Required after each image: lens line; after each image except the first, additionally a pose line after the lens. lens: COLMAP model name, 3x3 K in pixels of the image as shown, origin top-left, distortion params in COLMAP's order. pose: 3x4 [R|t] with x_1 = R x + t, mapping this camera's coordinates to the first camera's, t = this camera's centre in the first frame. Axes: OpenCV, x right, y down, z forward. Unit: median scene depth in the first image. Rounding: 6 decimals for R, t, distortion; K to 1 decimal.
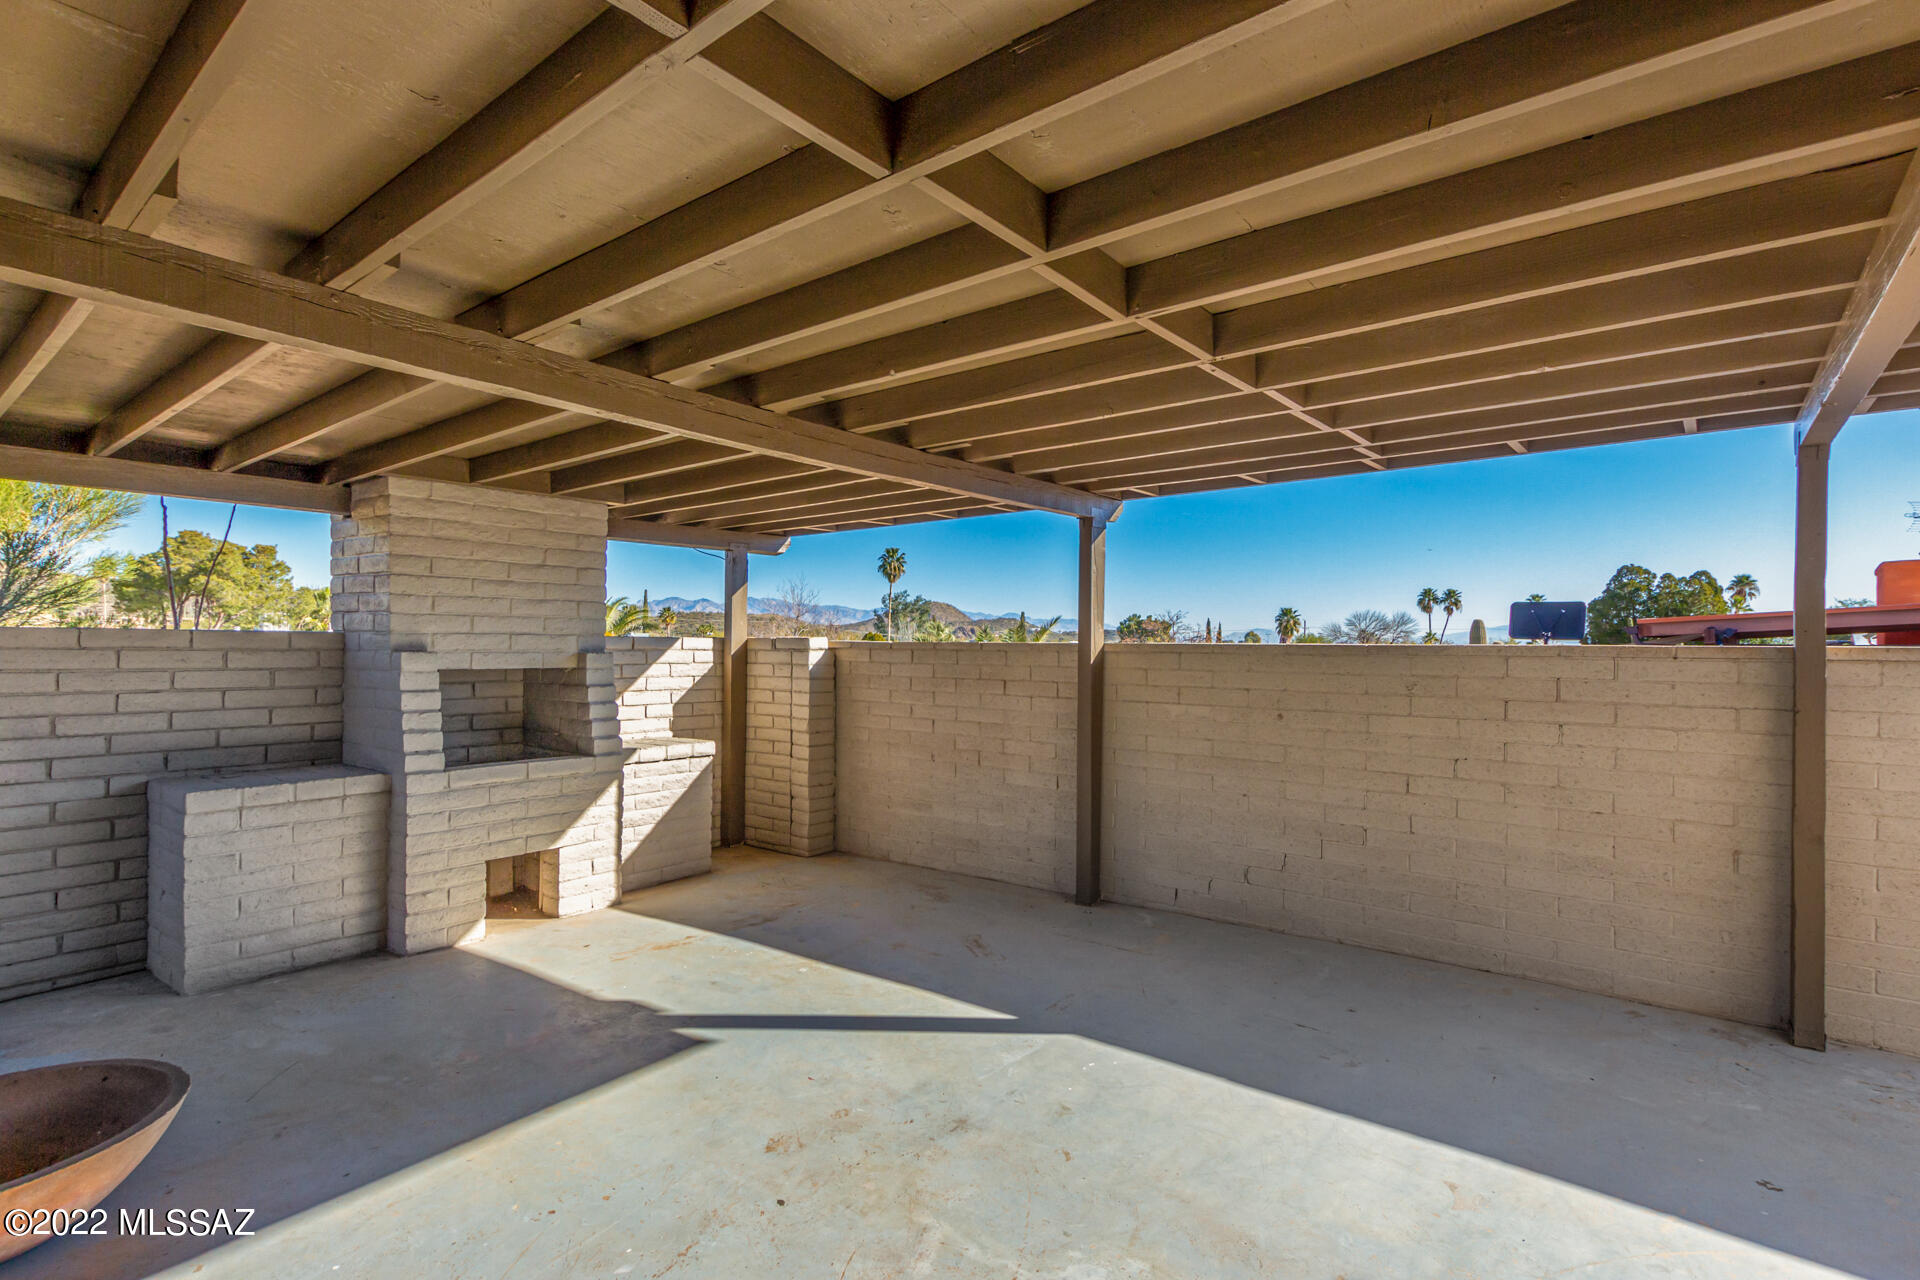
lens RADIAL K [[891.3, 0, 956.1], [0, 891.3, 652.4], [0, 0, 1]] dist [0.004589, 0.000140]
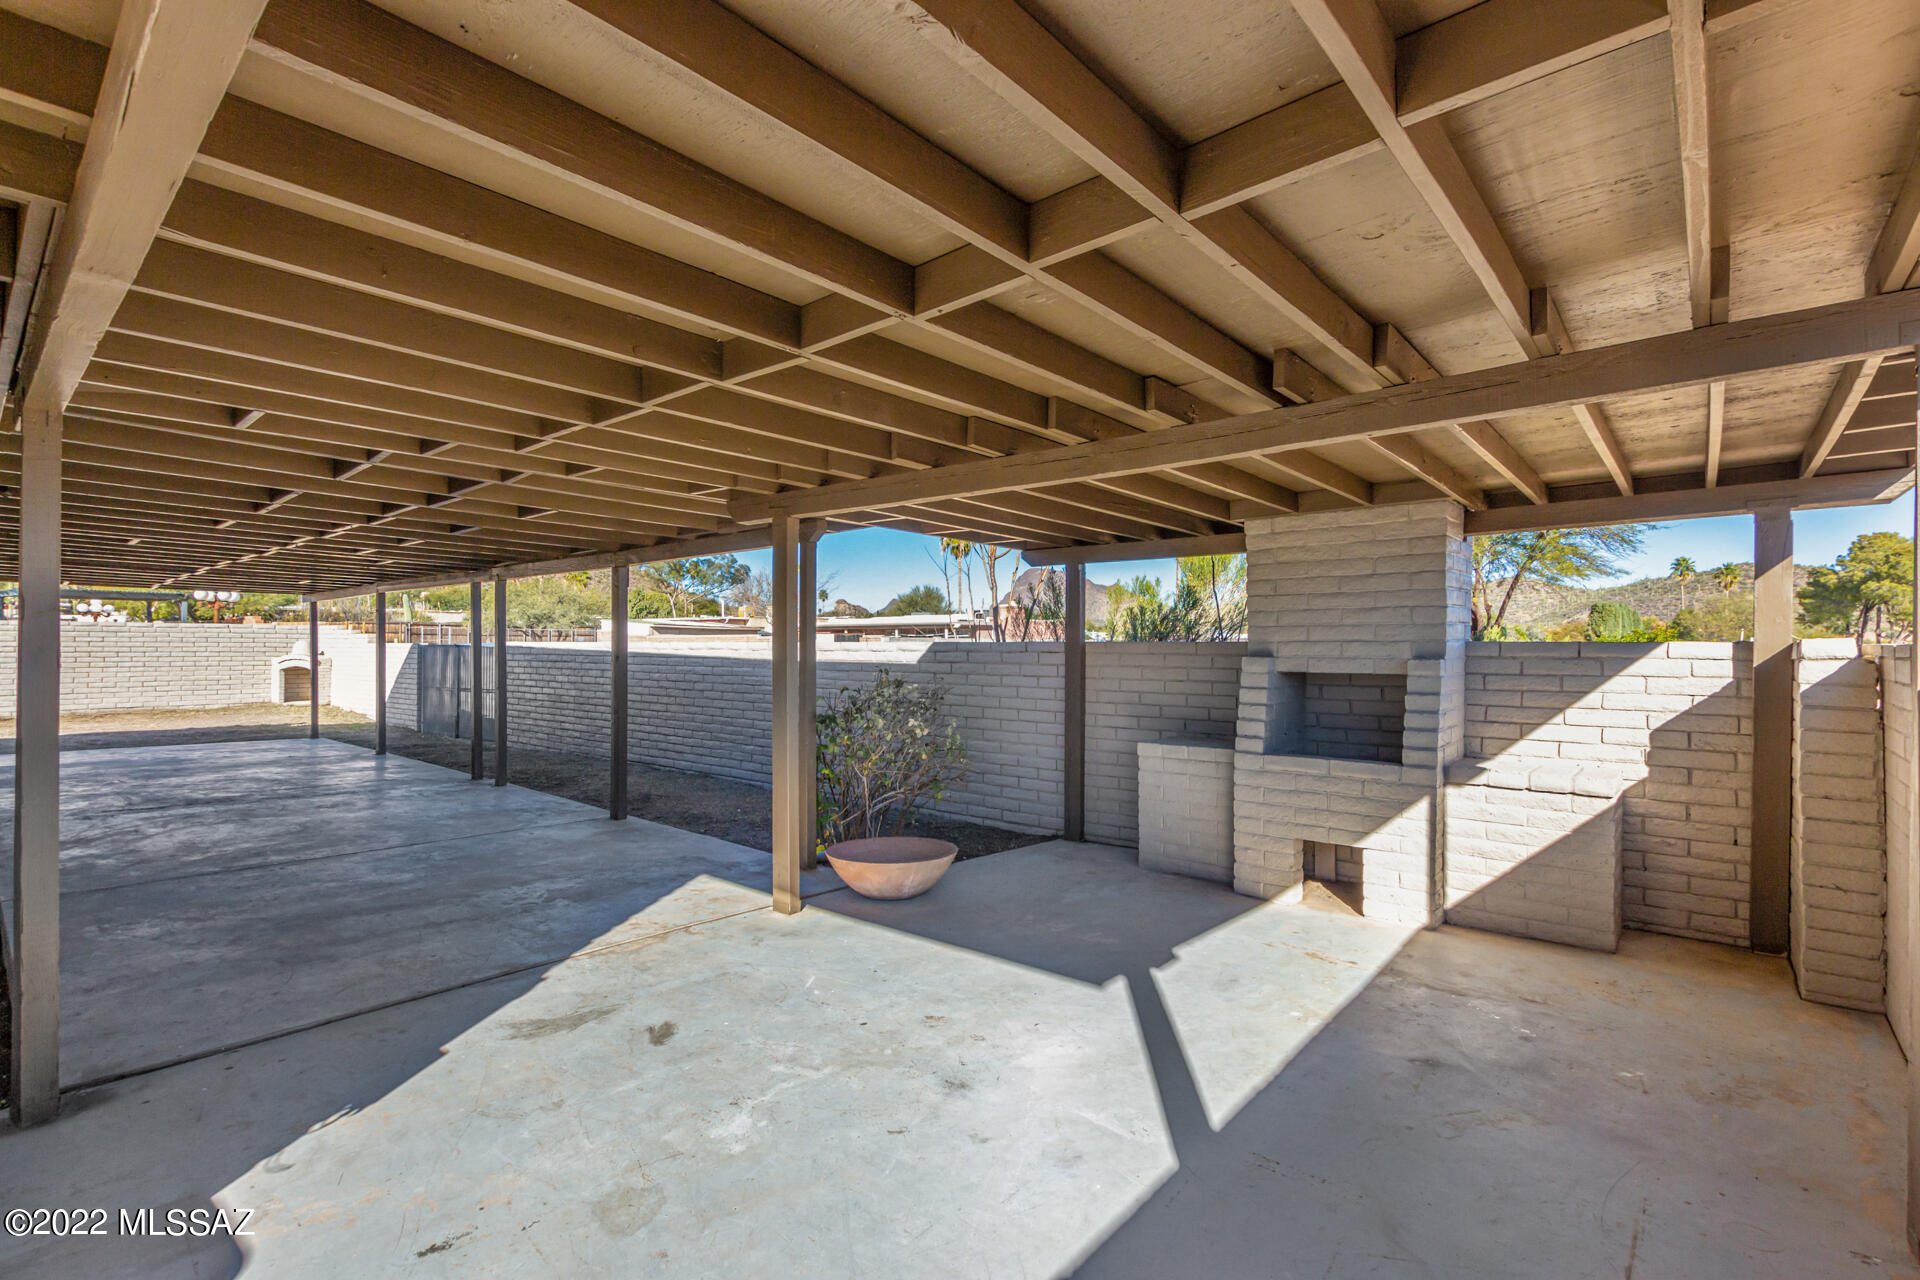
lens RADIAL K [[891.3, 0, 956.1], [0, 891.3, 652.4], [0, 0, 1]] dist [0.004589, 0.000140]
pose [[-0.041272, -0.002905, -0.999144, 0.603312], [-0.012198, 0.999923, -0.002404, 0.001146], [0.999073, 0.012089, -0.041304, 0.570919]]
